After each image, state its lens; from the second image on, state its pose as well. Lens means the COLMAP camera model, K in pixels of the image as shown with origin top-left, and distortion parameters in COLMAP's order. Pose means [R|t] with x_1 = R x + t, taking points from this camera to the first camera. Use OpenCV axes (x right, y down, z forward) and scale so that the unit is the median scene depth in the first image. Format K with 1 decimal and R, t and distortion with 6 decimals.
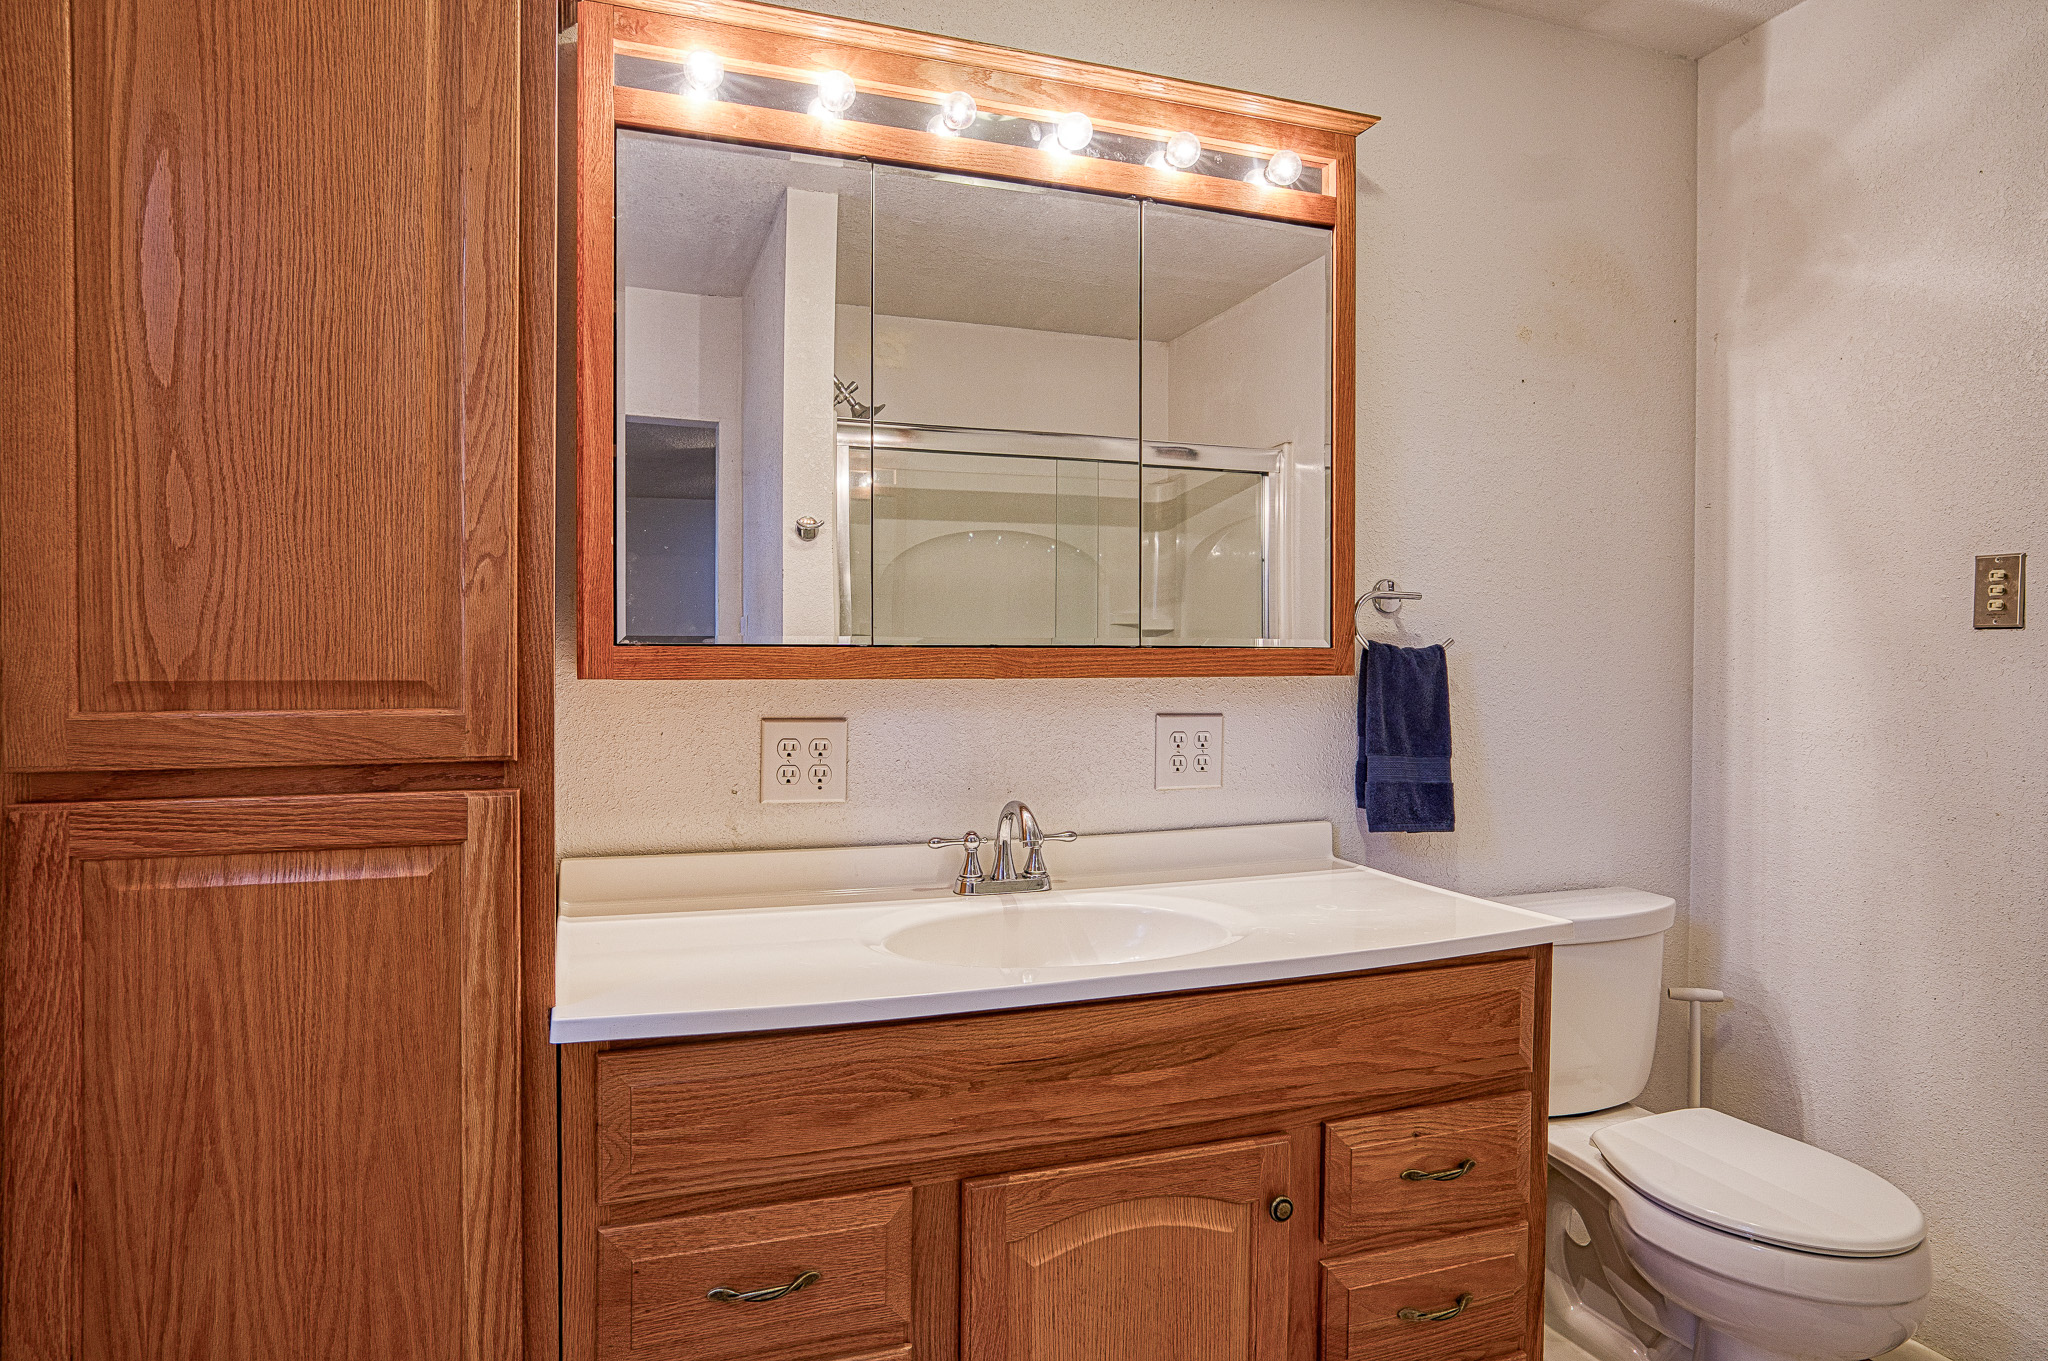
lens RADIAL K [[1183.7, 0, 1017.4], [0, 1183.7, 680.4], [0, 0, 1]] dist [-0.036934, 0.026694]
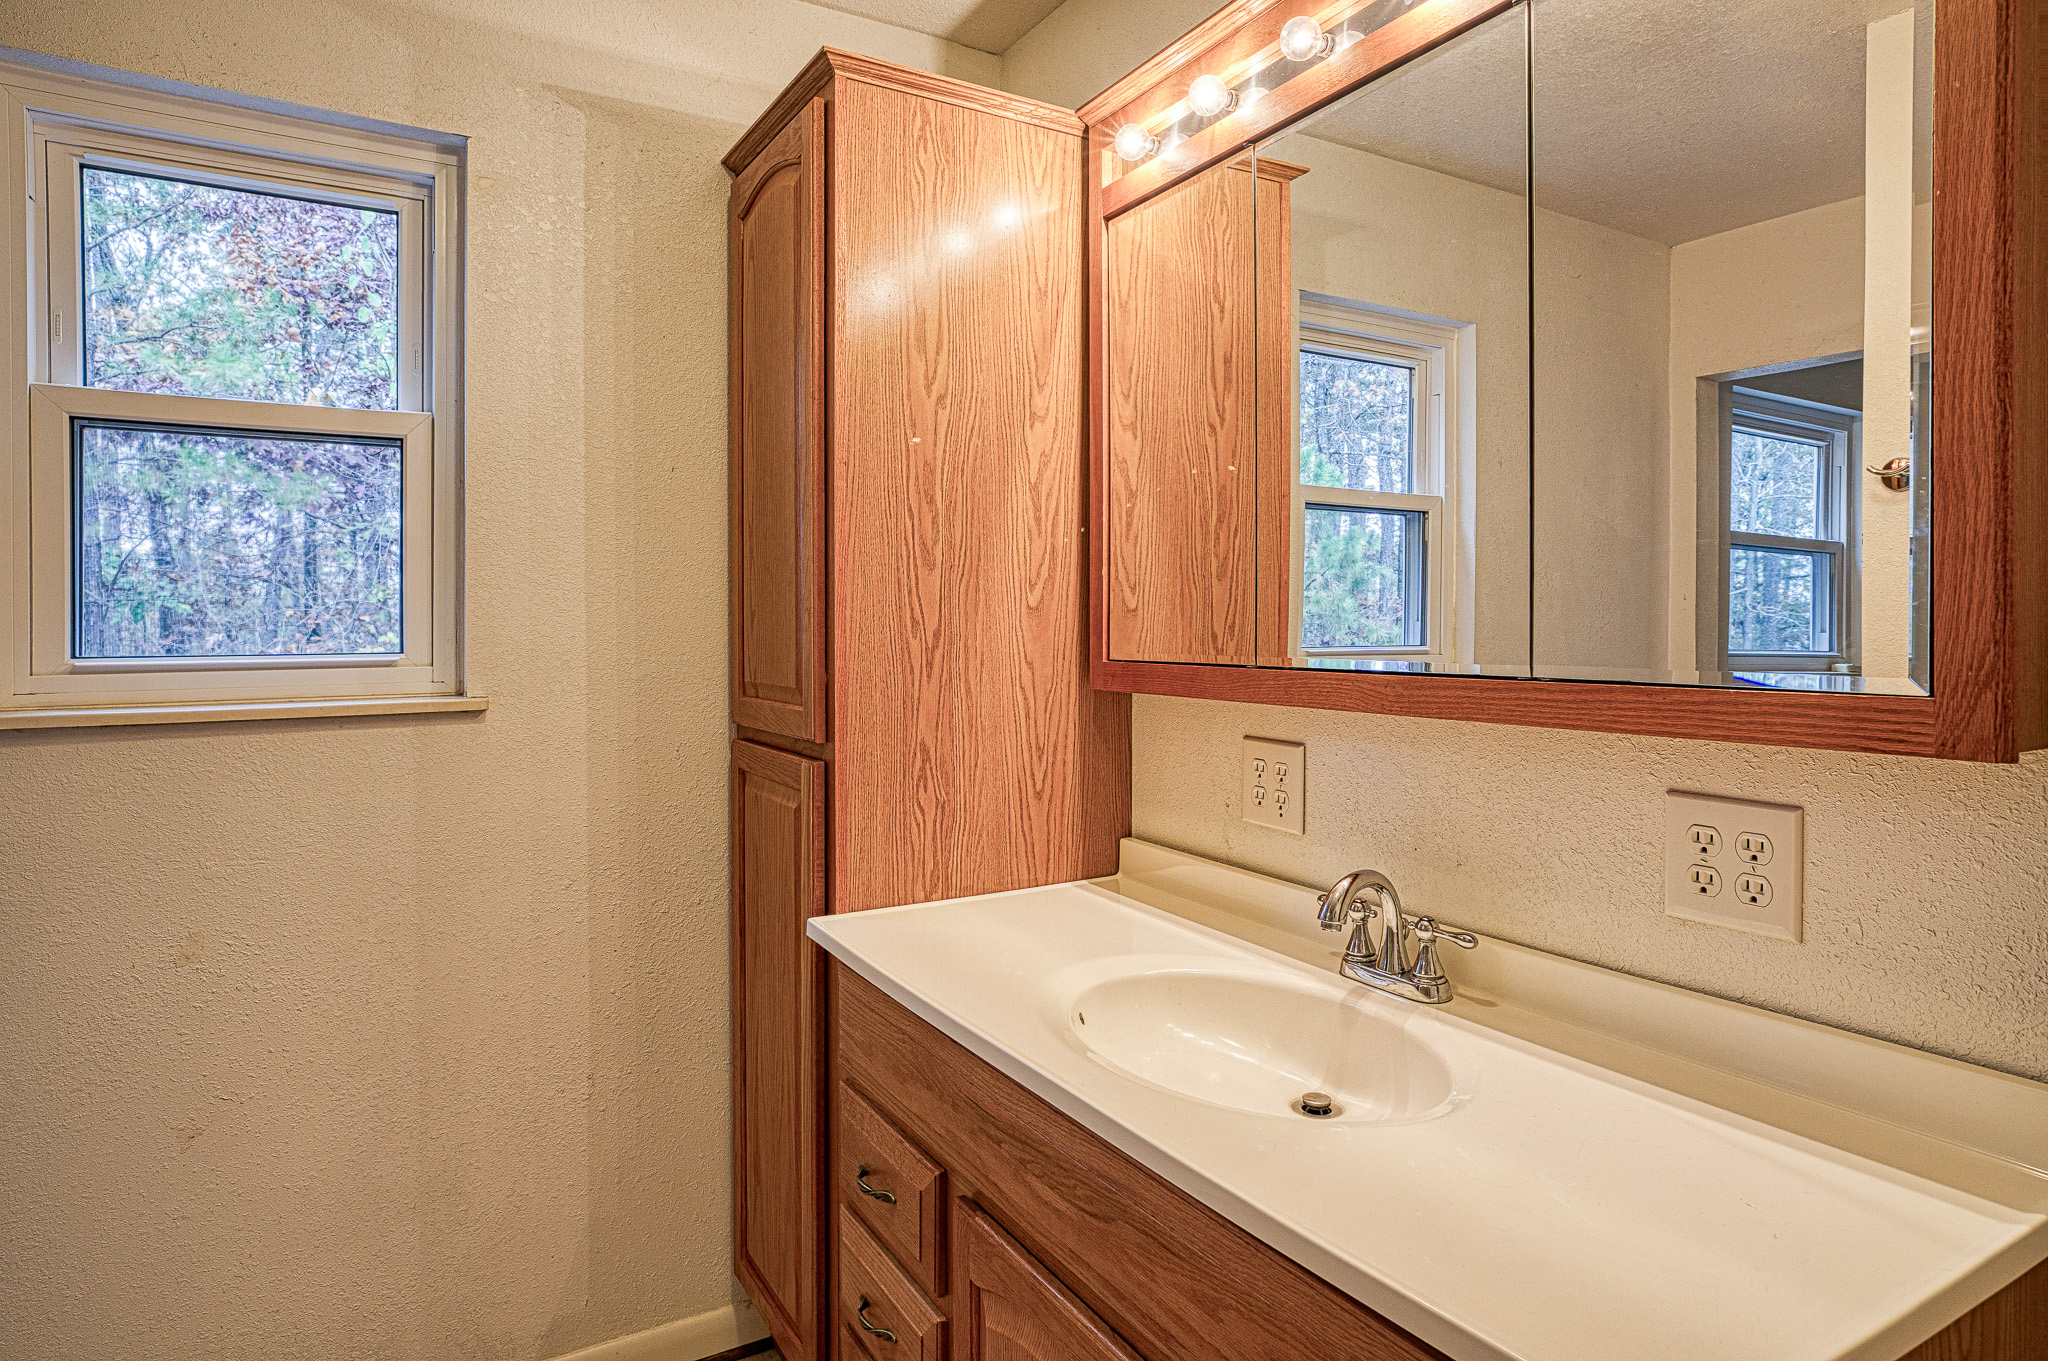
lens RADIAL K [[1183.7, 0, 1018.1], [0, 1183.7, 666.3], [0, 0, 1]] dist [-0.036934, 0.026694]
pose [[0.167818, 0.034080, -0.985229, 0.719686], [-0.009516, 0.999412, 0.032950, -0.056034], [0.985772, 0.003846, 0.168044, 0.645592]]
